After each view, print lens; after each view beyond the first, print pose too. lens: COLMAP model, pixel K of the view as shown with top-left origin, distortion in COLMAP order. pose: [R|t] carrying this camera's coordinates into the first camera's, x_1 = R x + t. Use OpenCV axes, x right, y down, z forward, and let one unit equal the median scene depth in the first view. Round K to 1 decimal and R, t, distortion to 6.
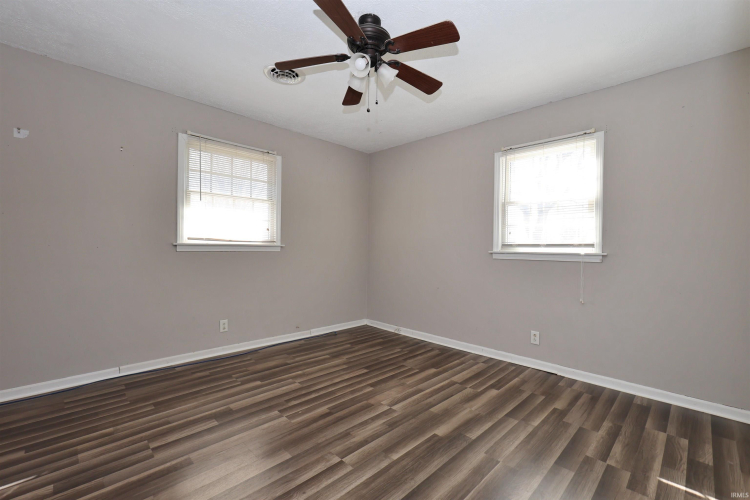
lens RADIAL K [[320.9, 0, 358.3], [0, 320.9, 245.7], [0, 0, 1]] dist [0.016190, -0.000032]
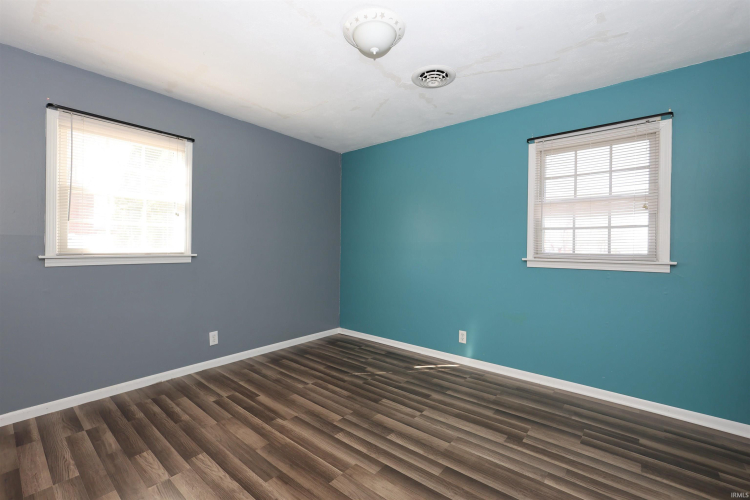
lens RADIAL K [[320.9, 0, 358.3], [0, 320.9, 245.7], [0, 0, 1]] dist [0.016190, -0.000032]
pose [[-0.112787, -0.014108, 0.993519, -0.771004], [-0.005526, 0.999893, 0.013571, -0.045294], [-0.993604, -0.003959, -0.112853, 1.081803]]
